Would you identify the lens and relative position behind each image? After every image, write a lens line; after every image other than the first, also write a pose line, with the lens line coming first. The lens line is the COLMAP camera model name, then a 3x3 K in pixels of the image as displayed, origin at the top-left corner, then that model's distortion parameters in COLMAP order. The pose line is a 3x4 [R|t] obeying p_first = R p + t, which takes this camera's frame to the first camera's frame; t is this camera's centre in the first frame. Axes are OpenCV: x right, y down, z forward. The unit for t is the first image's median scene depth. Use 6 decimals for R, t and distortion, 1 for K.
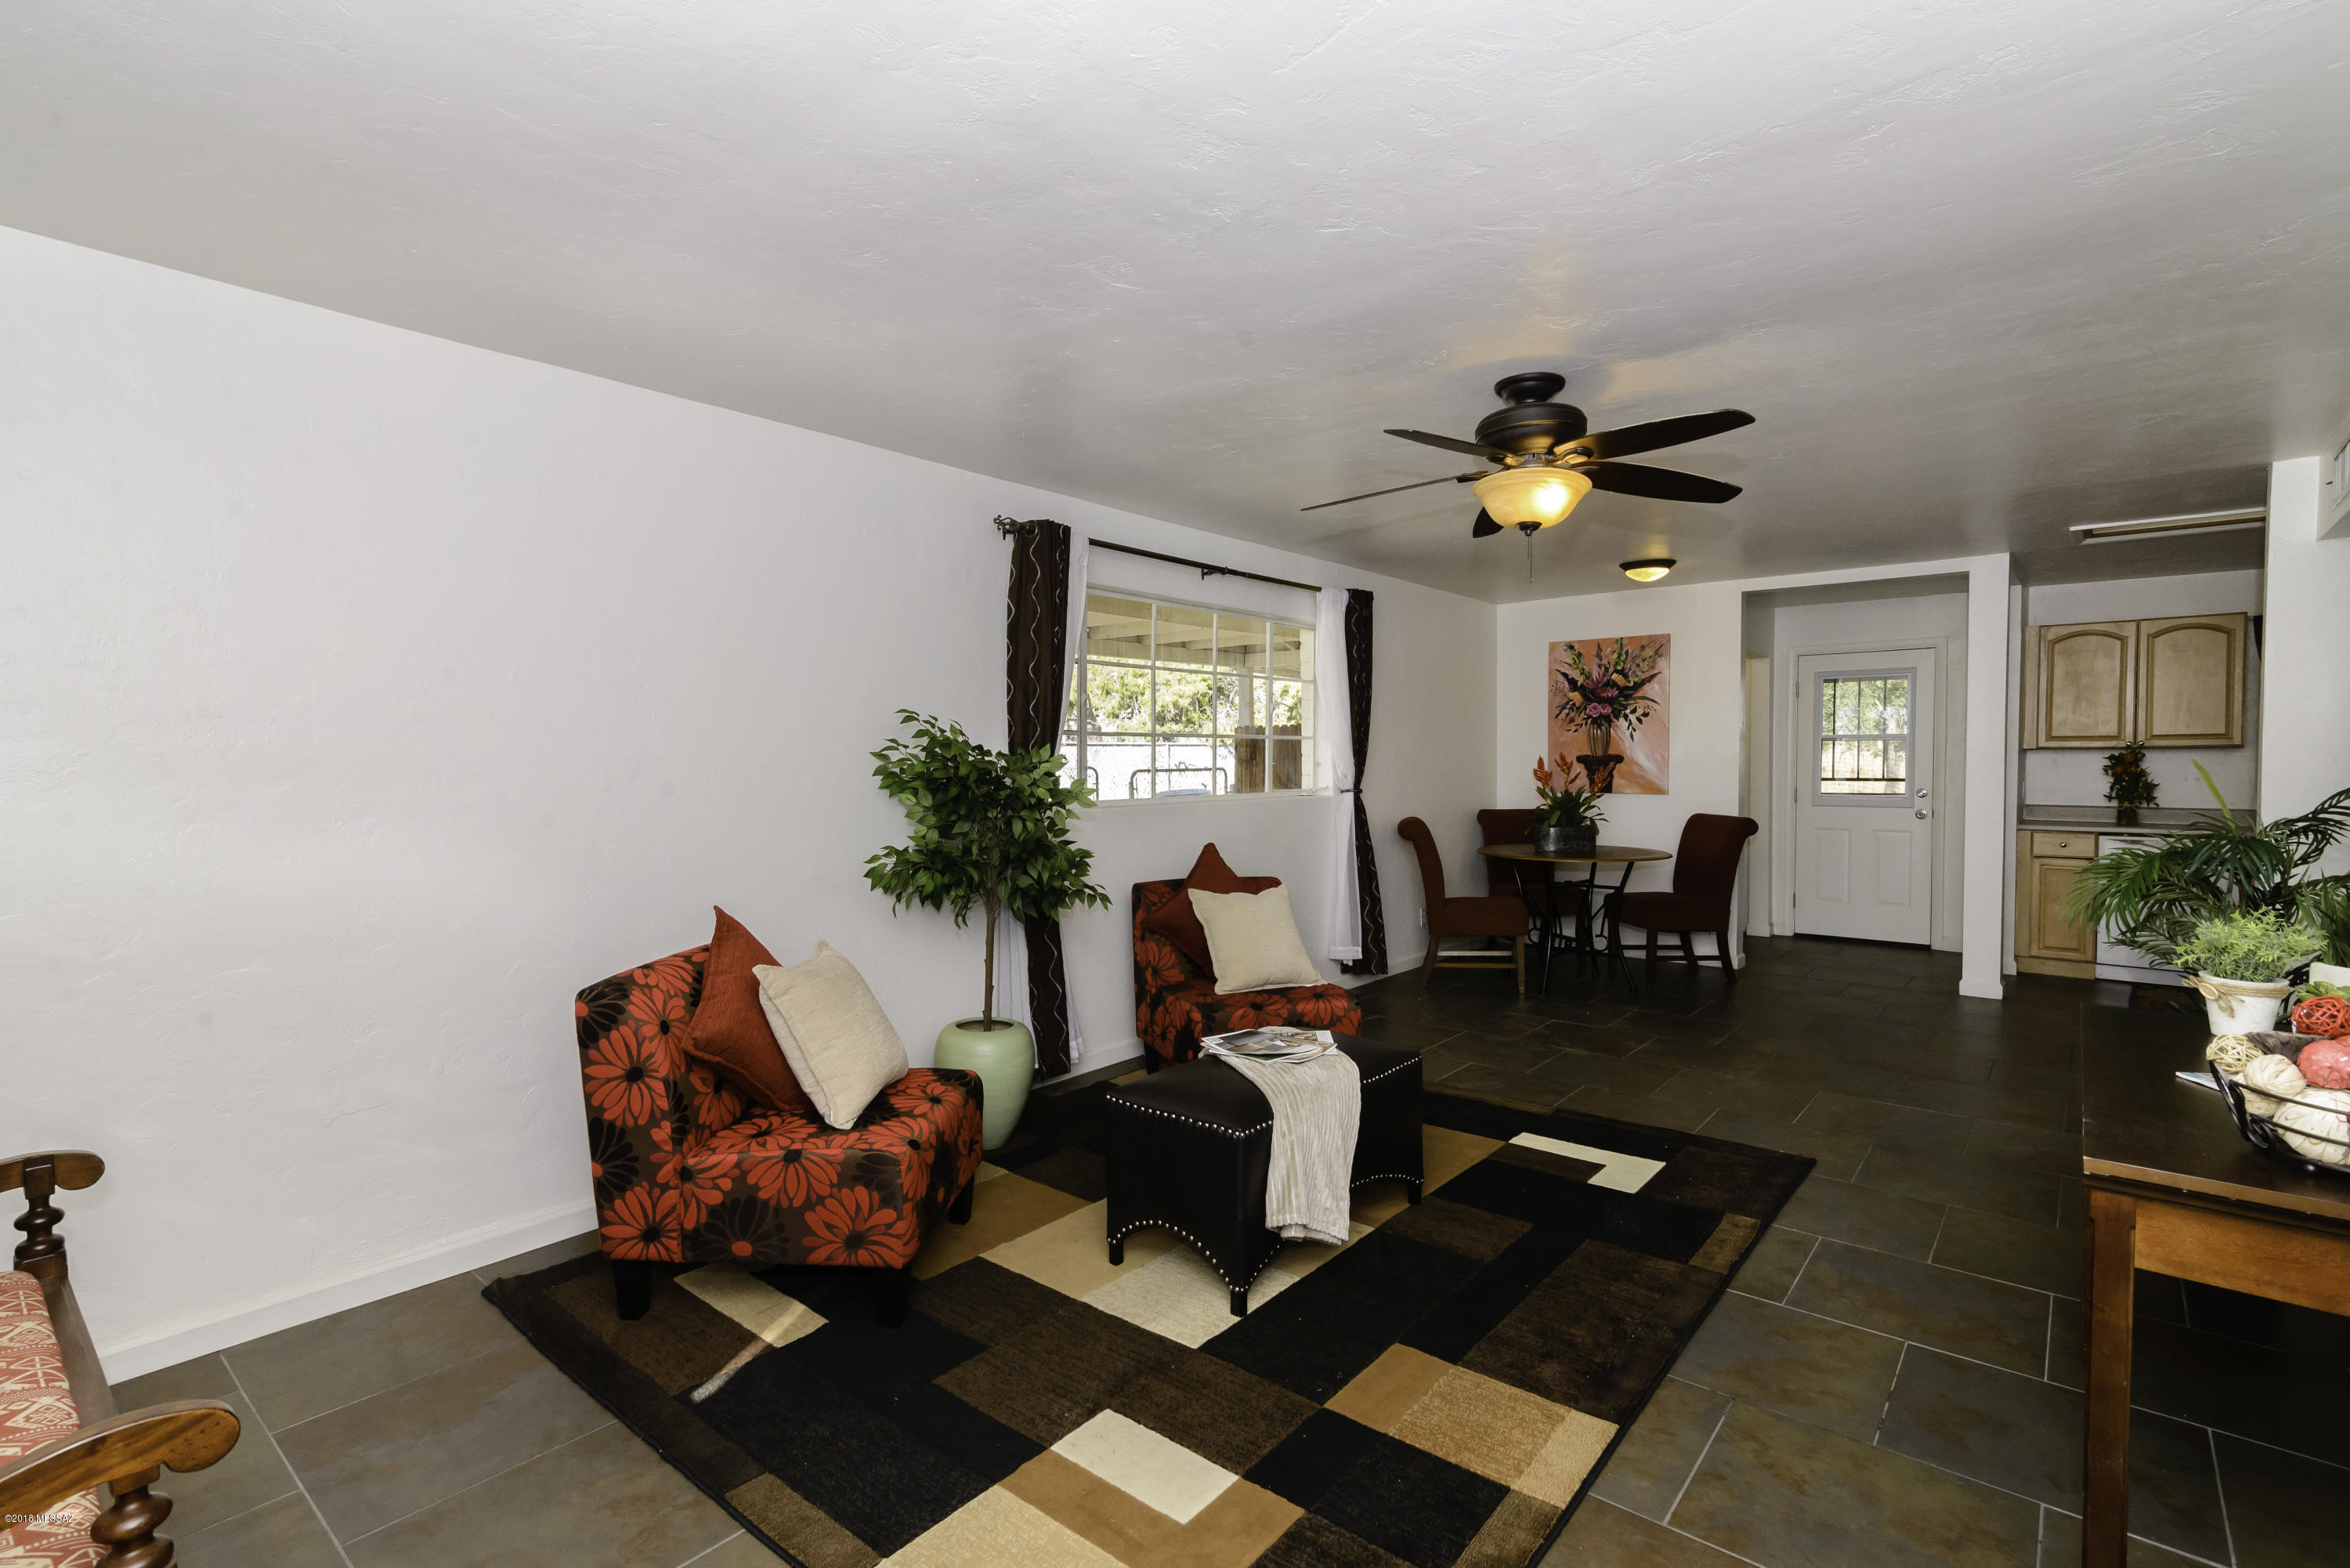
lens RADIAL K [[1078.7, 0, 1175.4], [0, 1078.7, 790.9], [0, 0, 1]] dist [0.015767, -0.001287]
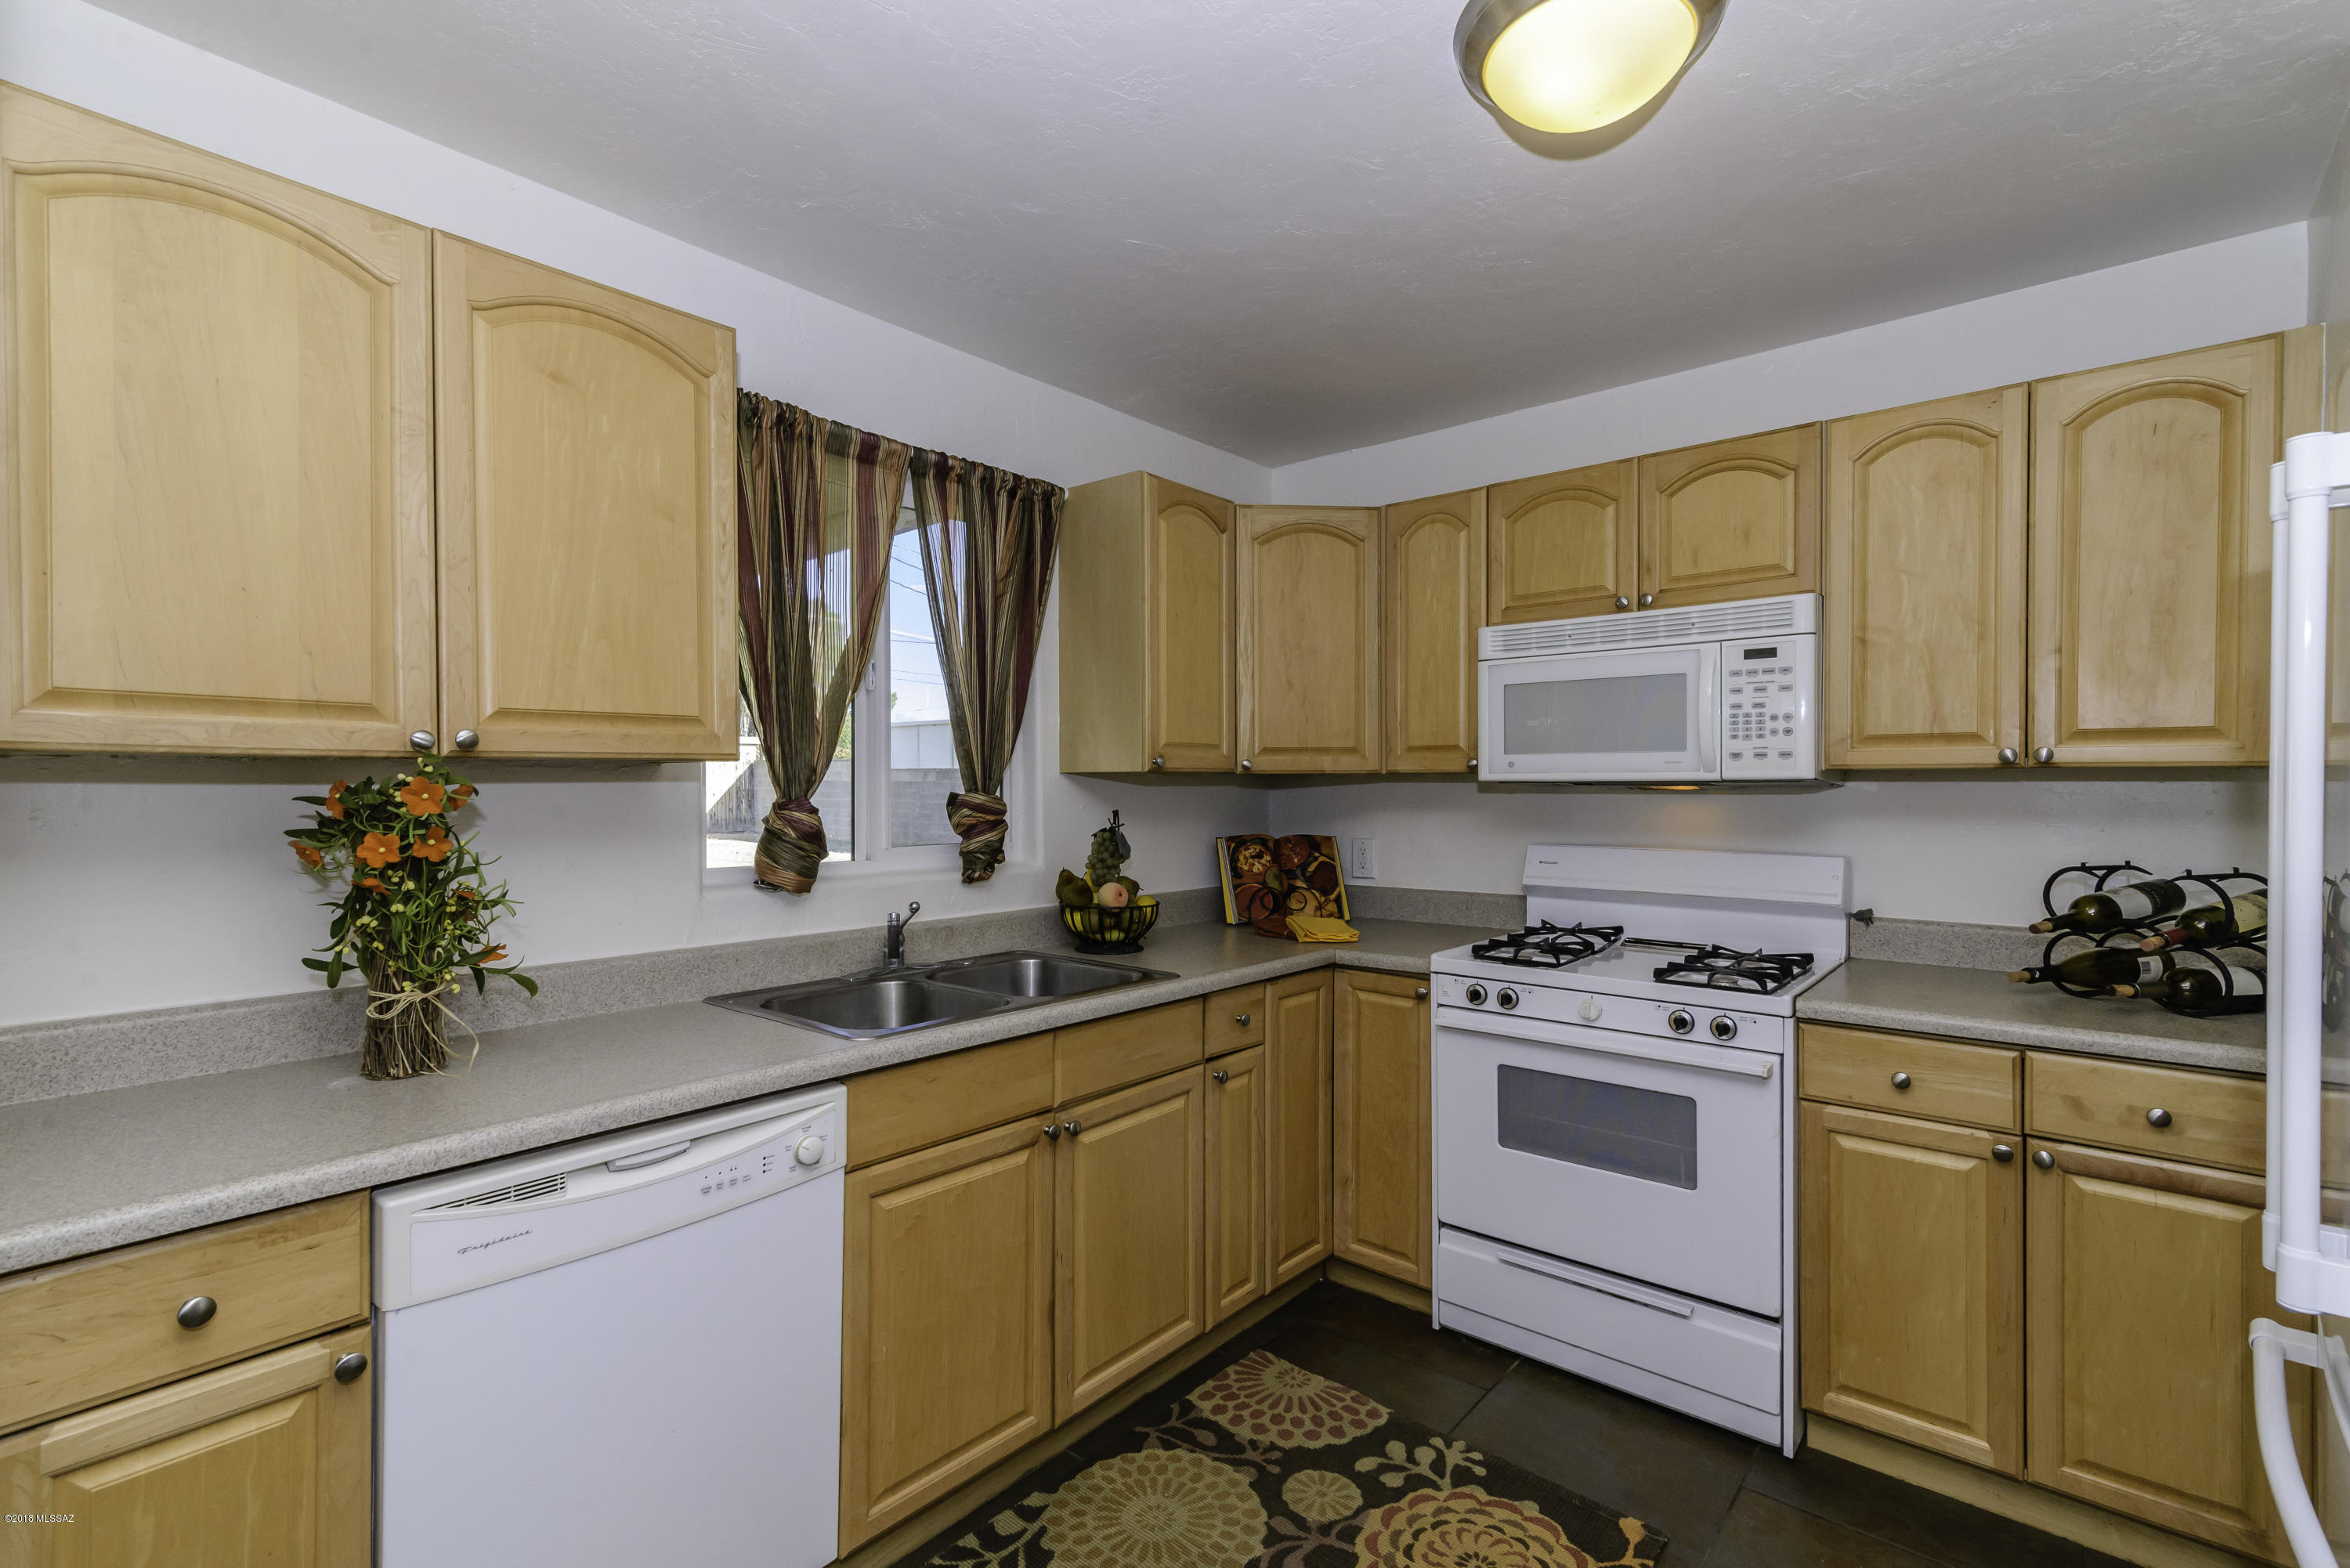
lens RADIAL K [[1078.7, 0, 1175.4], [0, 1078.7, 790.9], [0, 0, 1]] dist [0.015767, -0.001287]
pose [[0.009607, -0.007886, 0.999923, 0.595424], [0.030026, 0.999520, 0.007594, -0.027609], [-0.999503, 0.029951, 0.009839, 0.778455]]
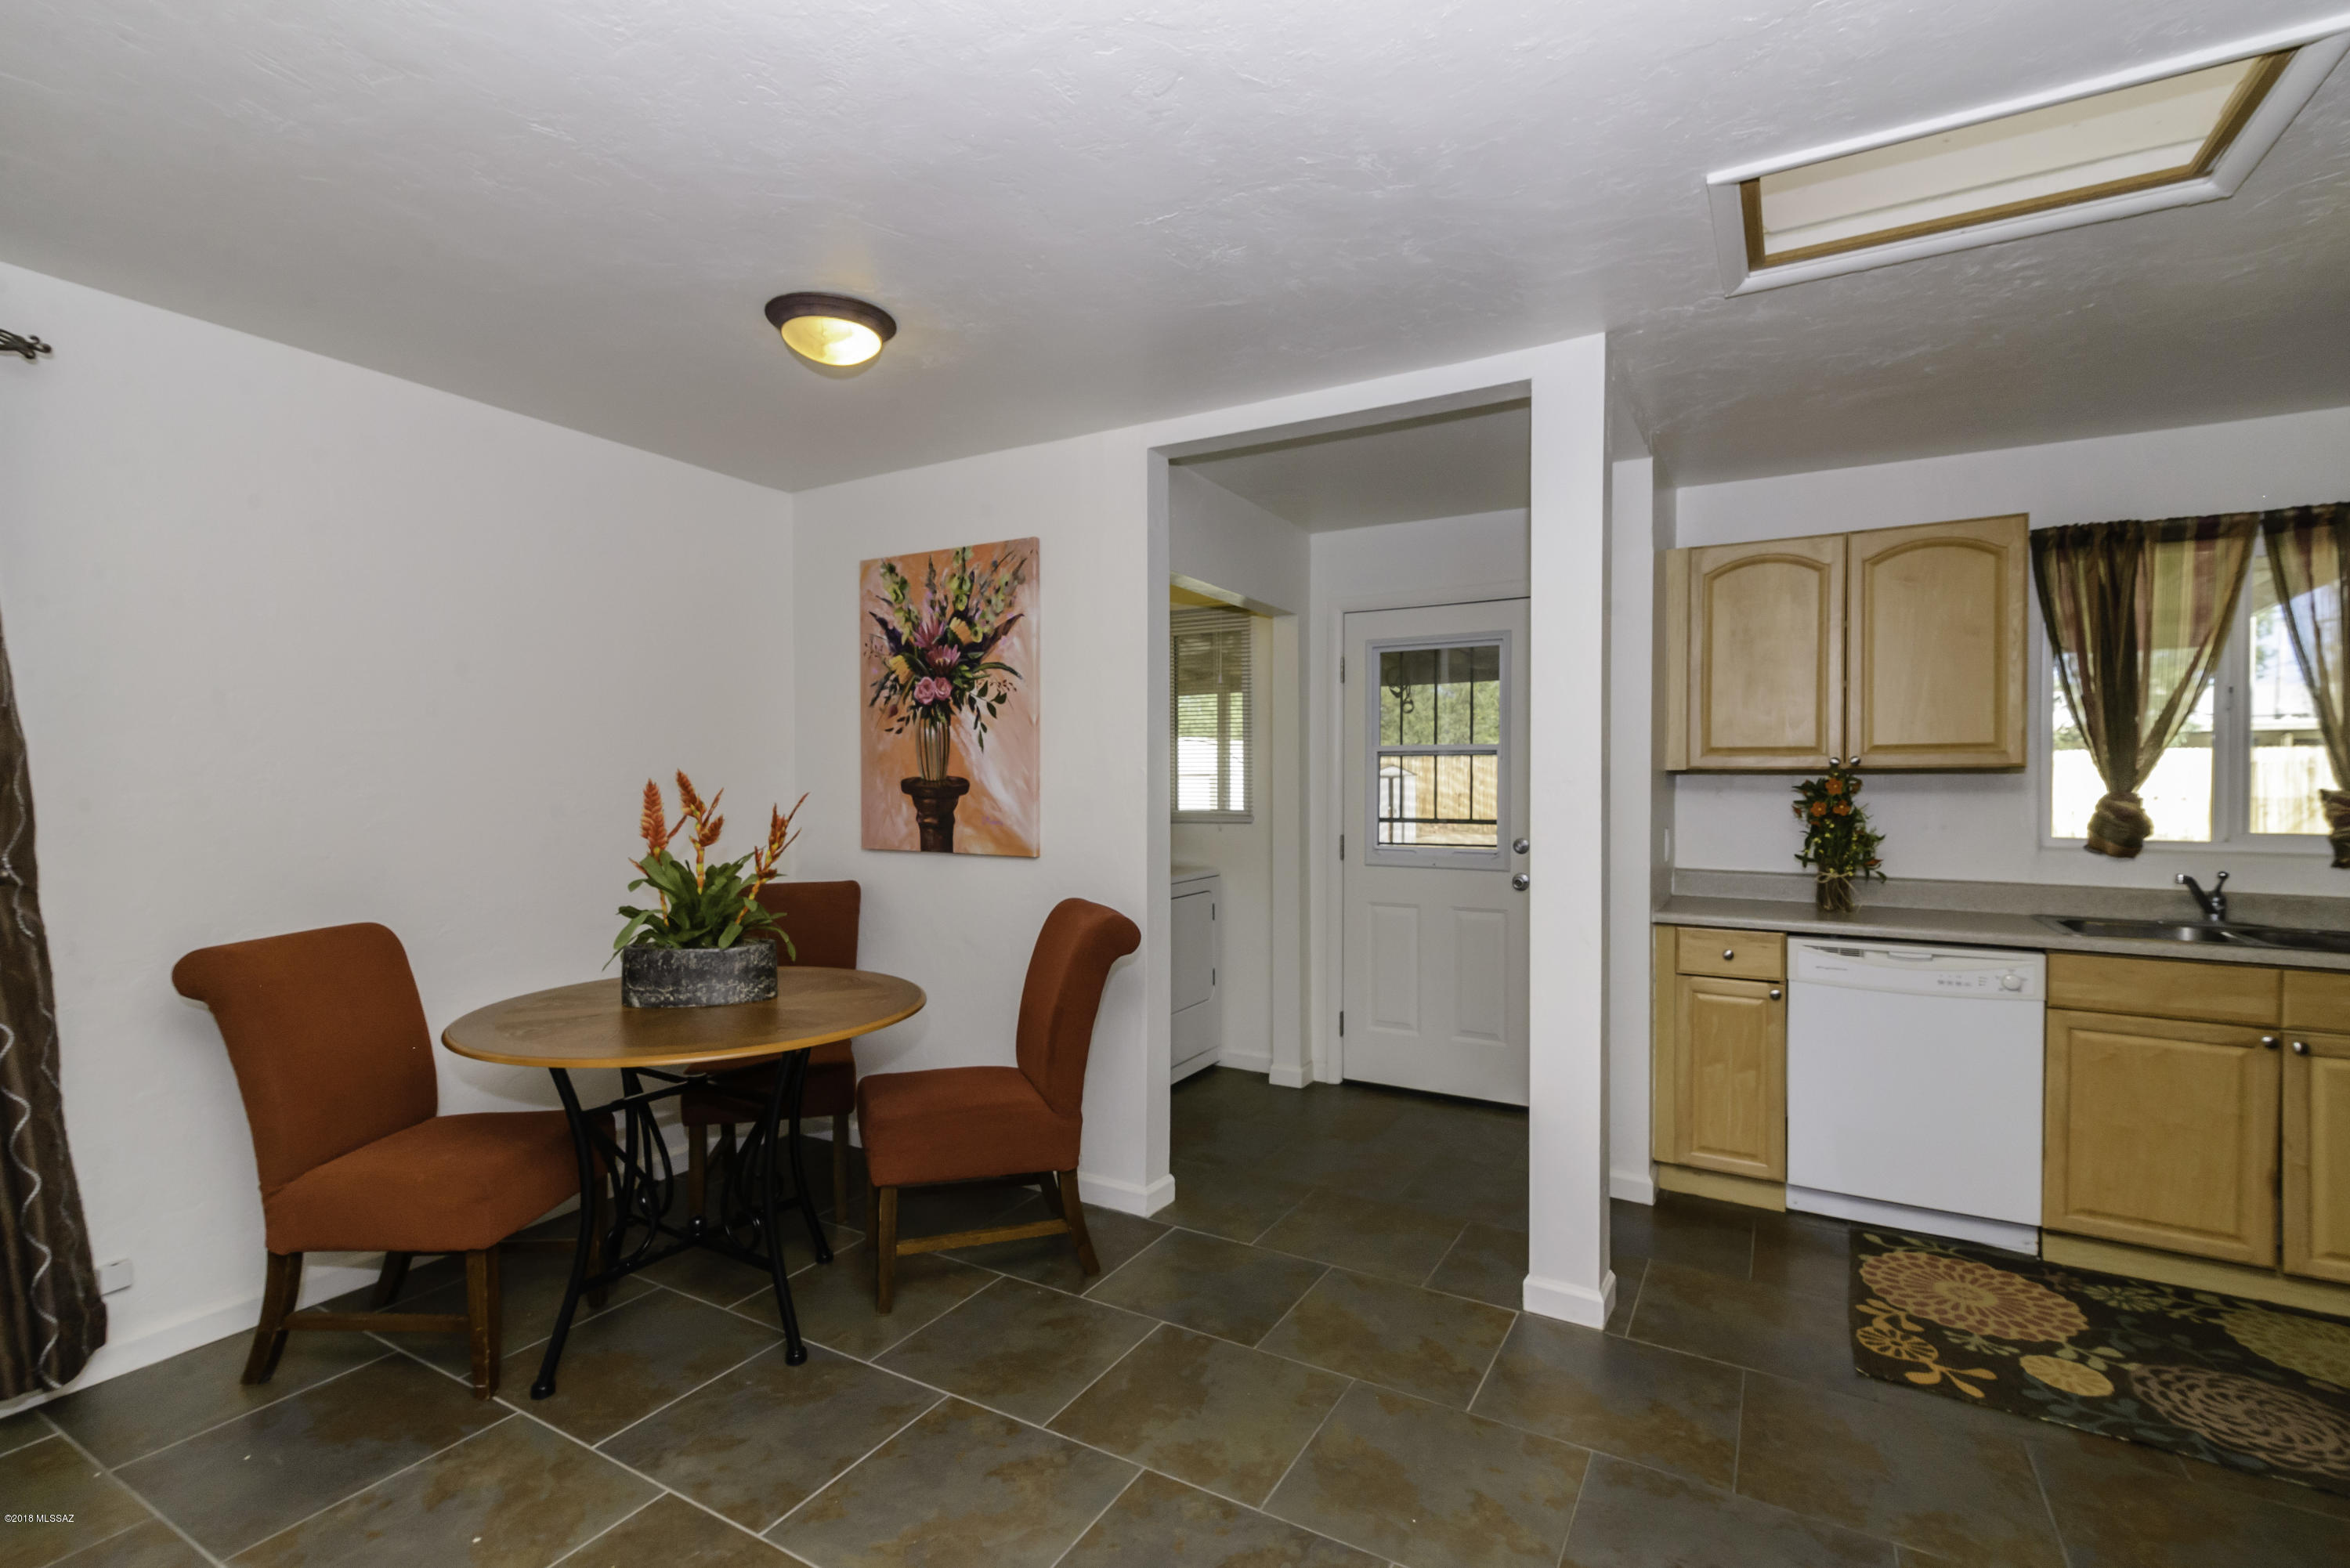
lens RADIAL K [[1053.8, 0, 1173.1], [0, 1053.8, 792.1], [0, 0, 1]] dist [0.015682, -0.000745]
pose [[0.984813, 0.002245, 0.173605, 0.429786], [0.000991, 0.999827, -0.018550, -0.017661], [-0.173616, 0.018440, 0.984641, 0.504220]]
